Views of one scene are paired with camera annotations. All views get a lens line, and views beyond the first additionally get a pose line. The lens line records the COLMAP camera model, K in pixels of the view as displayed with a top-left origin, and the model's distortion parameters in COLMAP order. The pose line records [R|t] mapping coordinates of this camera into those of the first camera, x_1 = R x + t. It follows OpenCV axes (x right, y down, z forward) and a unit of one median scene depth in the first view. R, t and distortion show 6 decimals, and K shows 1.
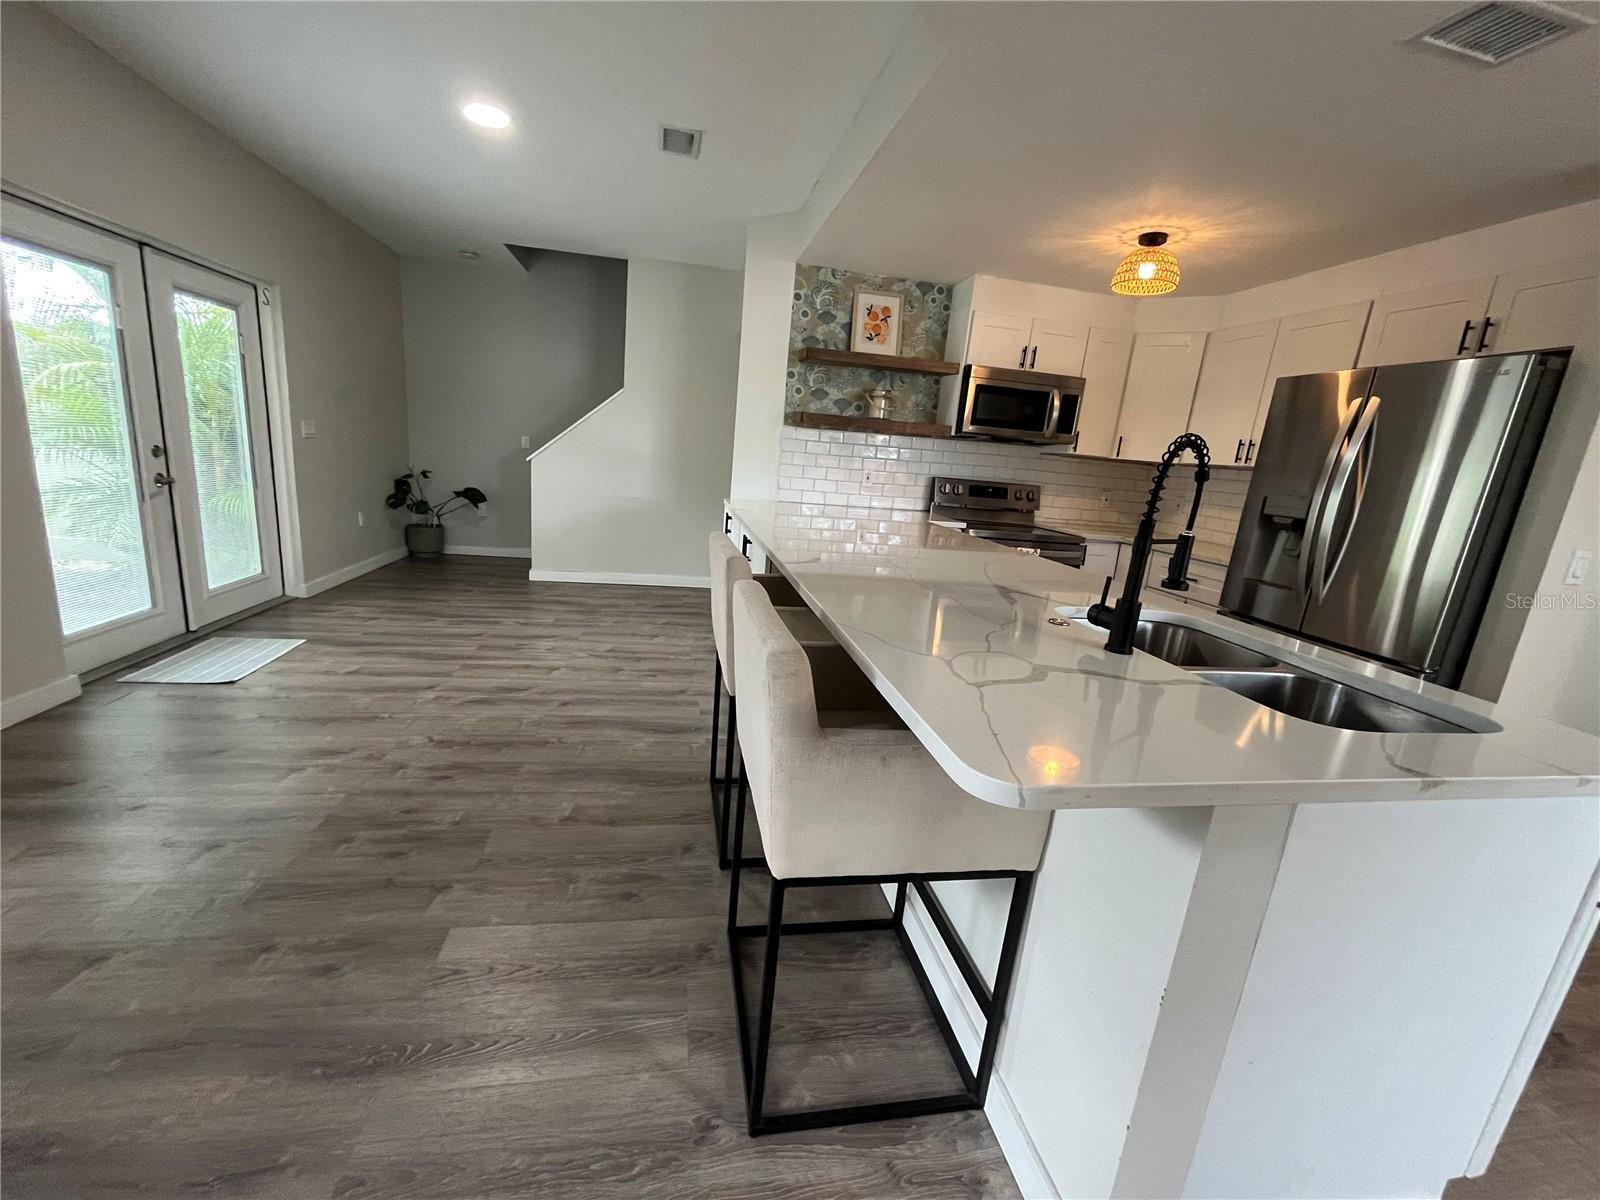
lens RADIAL K [[644.6, 0, 791.1], [0, 644.6, 601.1], [0, 0, 1]] dist [-0.003942, 0.000415]
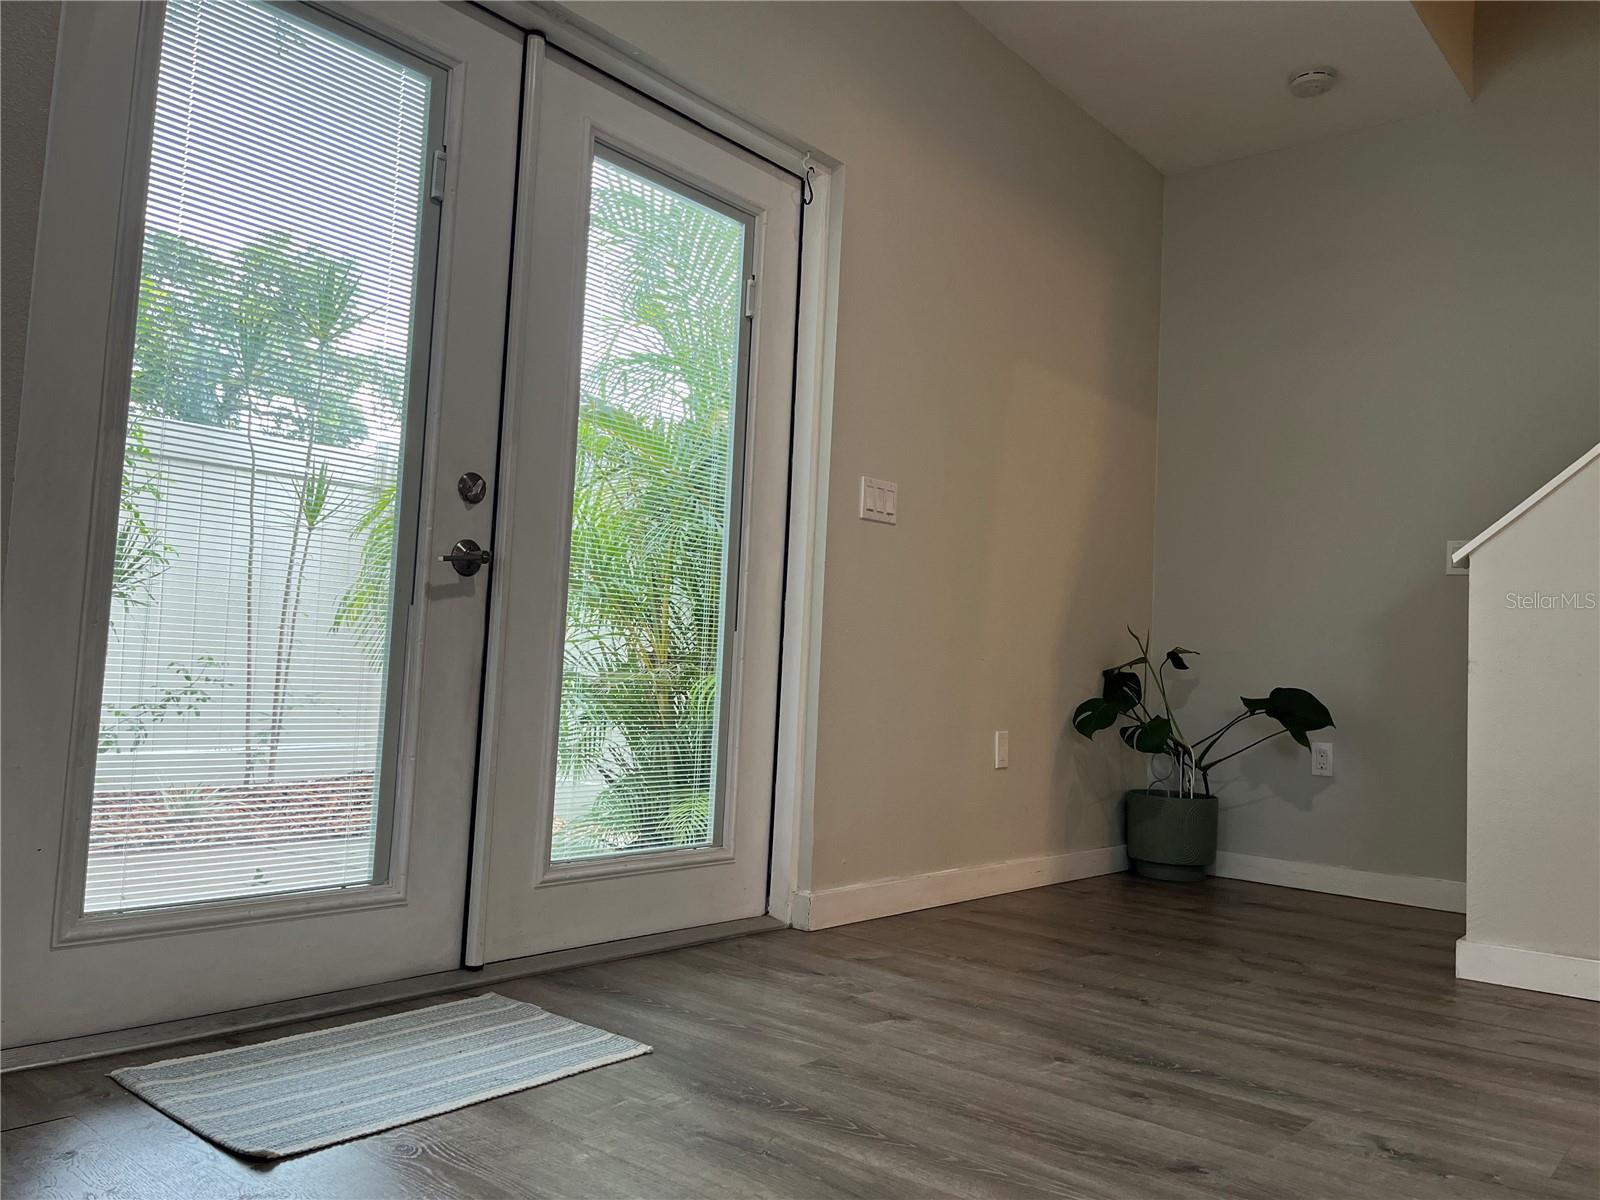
lens RADIAL K [[1212.6, 0, 809.1], [0, 1212.6, 593.5], [0, 0, 1]] dist [0.057236, -0.062936]
pose [[0.639361, -0.105870, -0.761584, -0.225716], [-0.166332, 0.947979, -0.271420, 0.001524], [0.750701, 0.300211, 0.588491, 0.592087]]
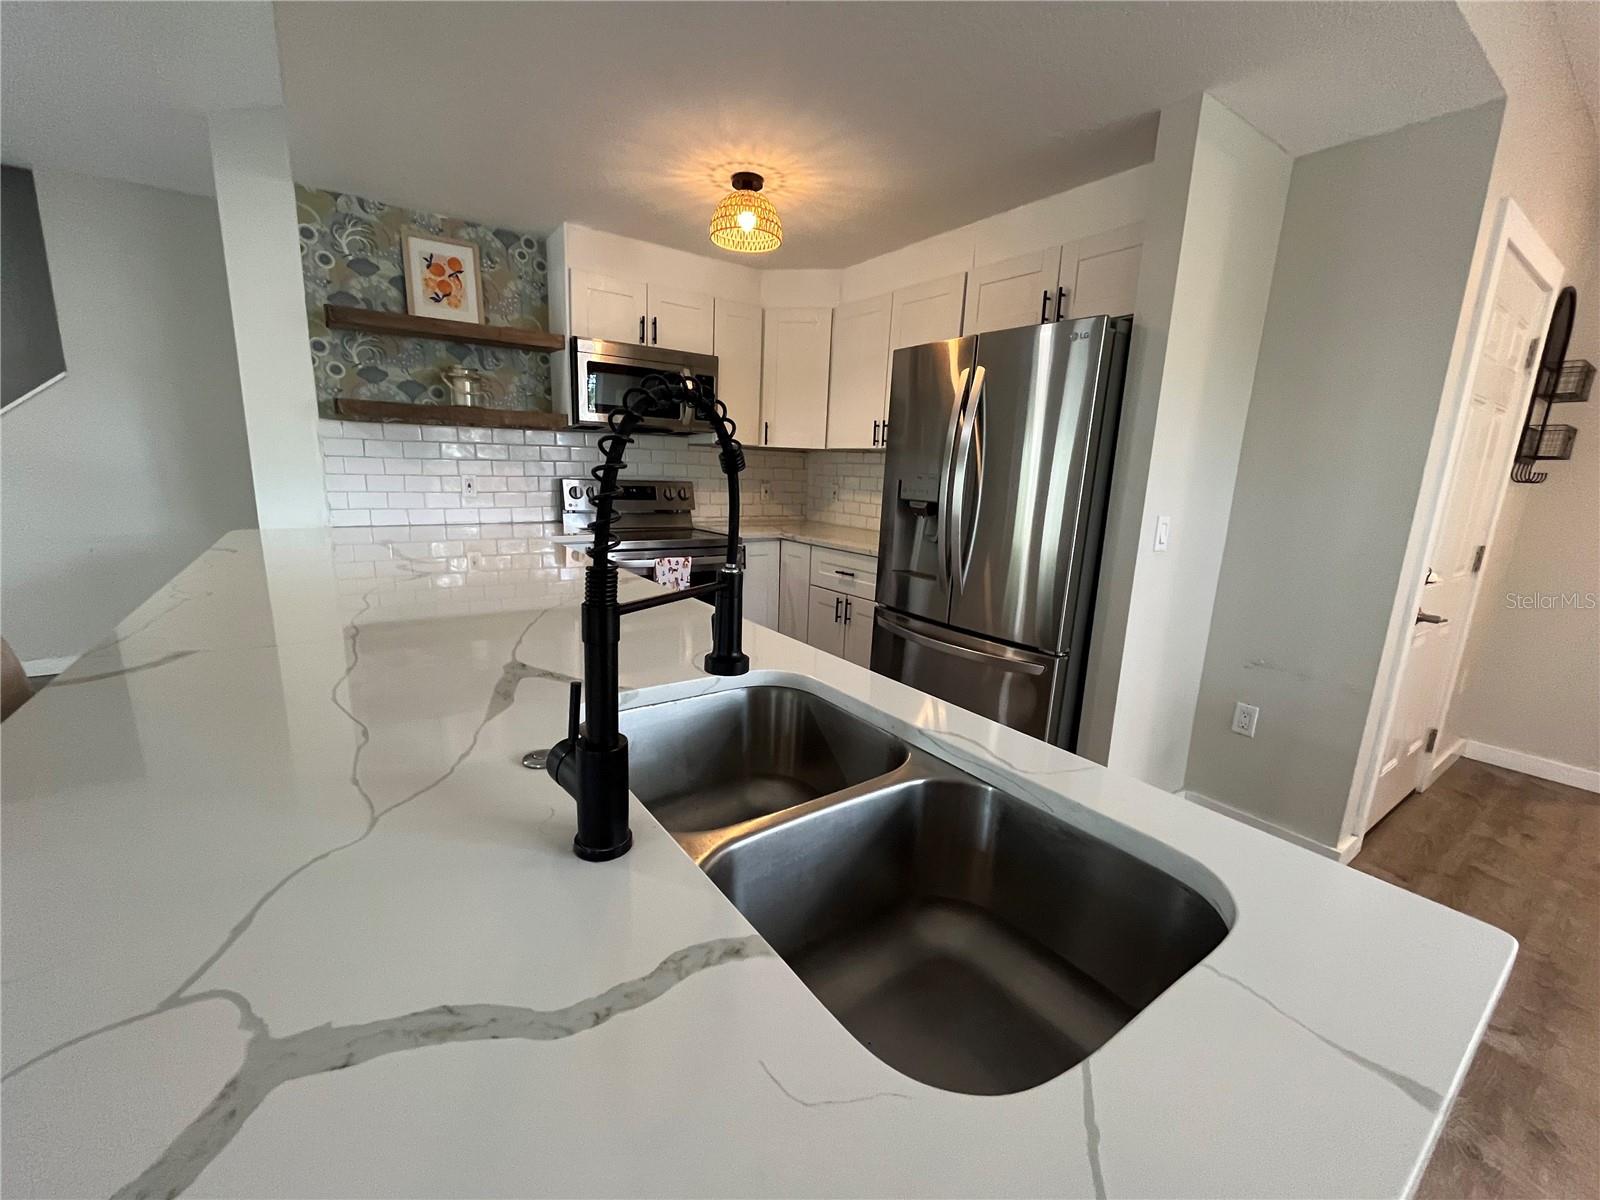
lens RADIAL K [[644.6, 0, 789.6], [0, 644.6, 600.9], [0, 0, 1]] dist [-0.003942, 0.000415]
pose [[0.906780, -0.136591, 0.398865, 0.150025], [0.135884, 0.990264, 0.030197, -0.029662], [-0.399107, 0.026817, 0.916512, 0.165504]]
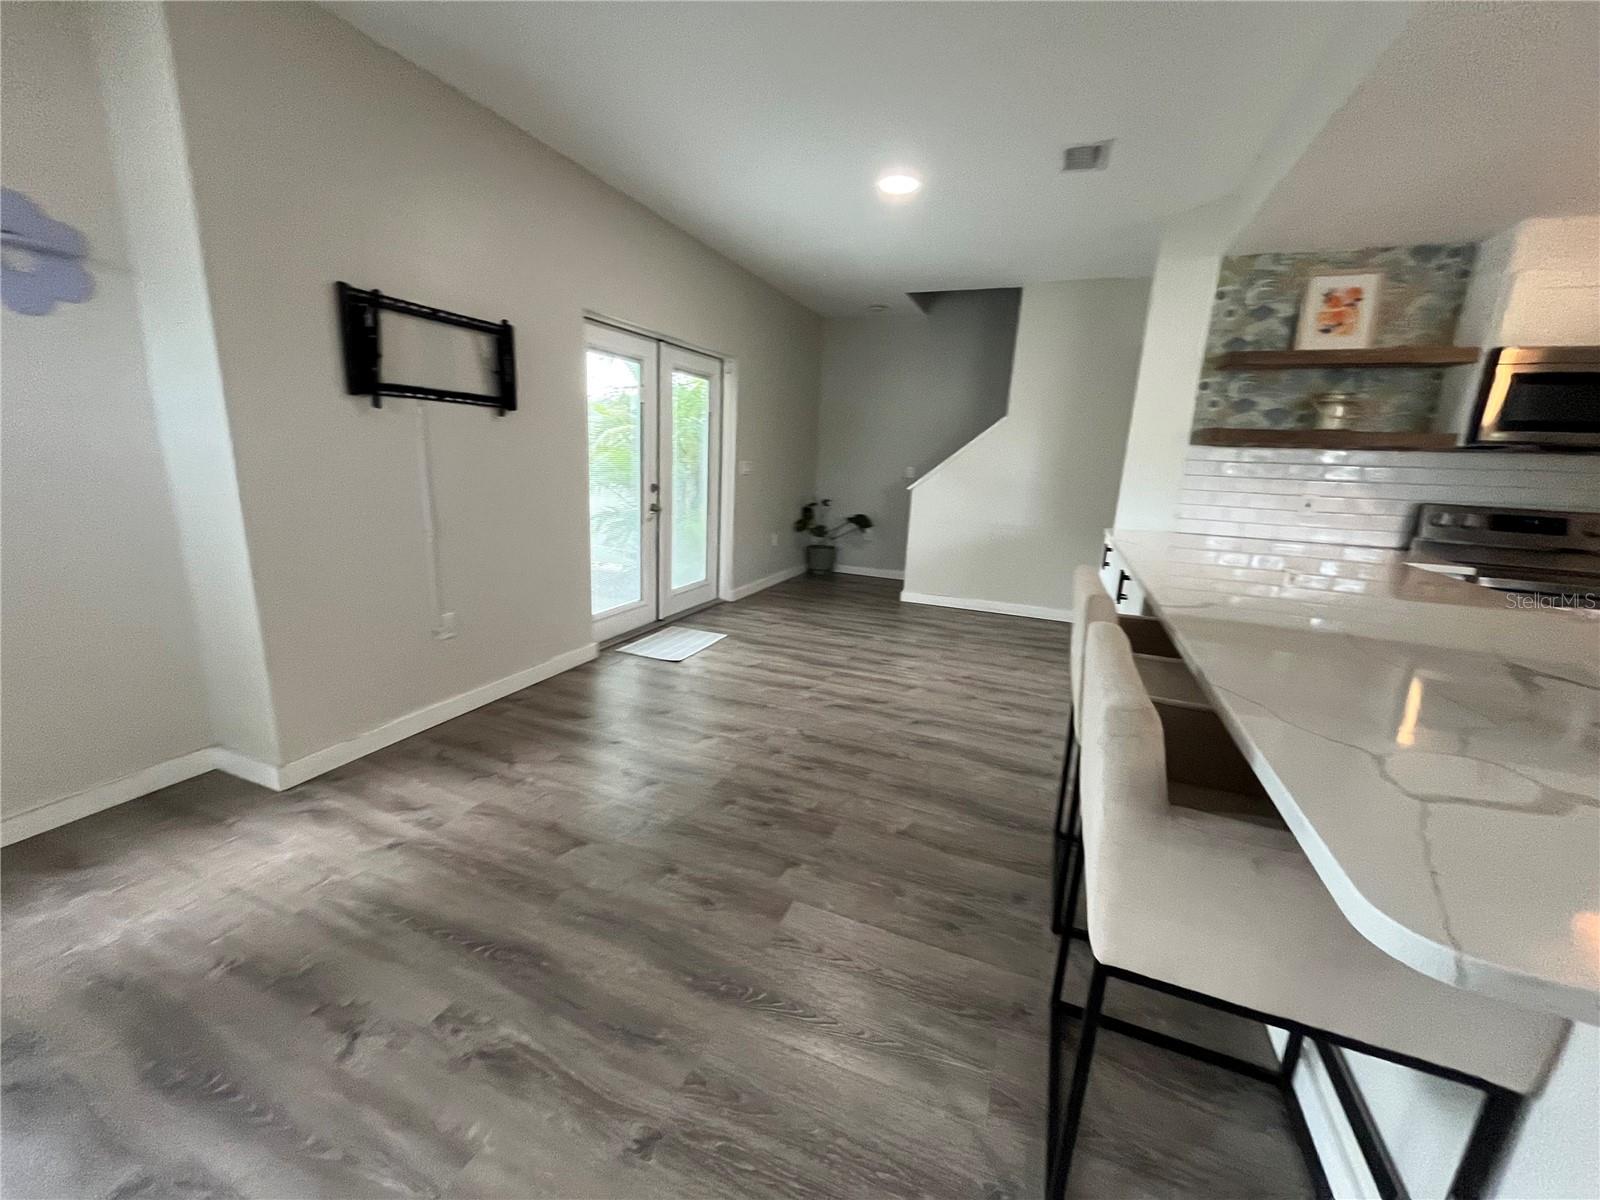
lens RADIAL K [[644.6, 0, 790.4], [0, 644.6, 602.7], [0, 0, 1]] dist [-0.003942, 0.000415]
pose [[0.842049, 0.077391, -0.533821, 0.014949], [-0.096833, 0.995265, -0.008456, -0.003454], [0.530638, 0.058812, 0.845556, -0.001082]]
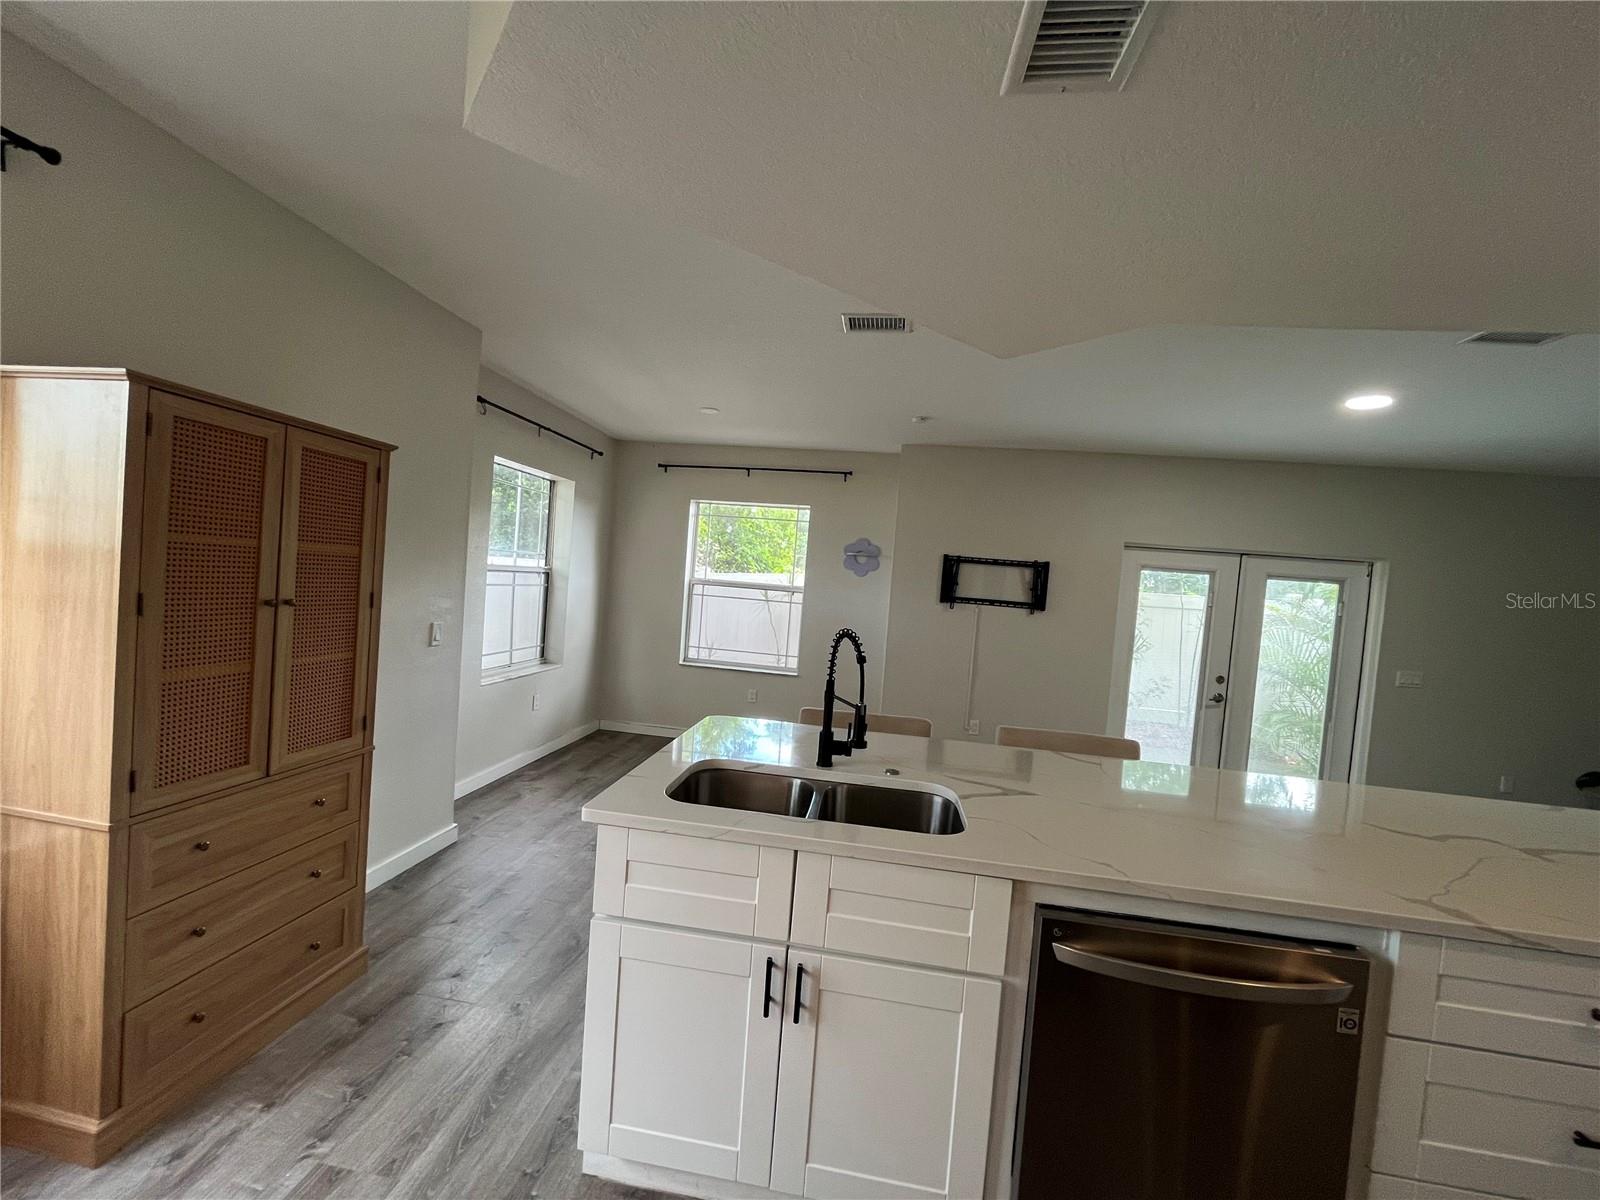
lens RADIAL K [[644.6, 0, 790.6], [0, 644.6, 605.2], [0, 0, 1]] dist [-0.003942, 0.000415]
pose [[-0.306268, -0.075895, -0.948915, 0.644058], [-0.317187, 0.947991, 0.026553, -0.095900], [0.897548, 0.309116, -0.314412, 0.413528]]
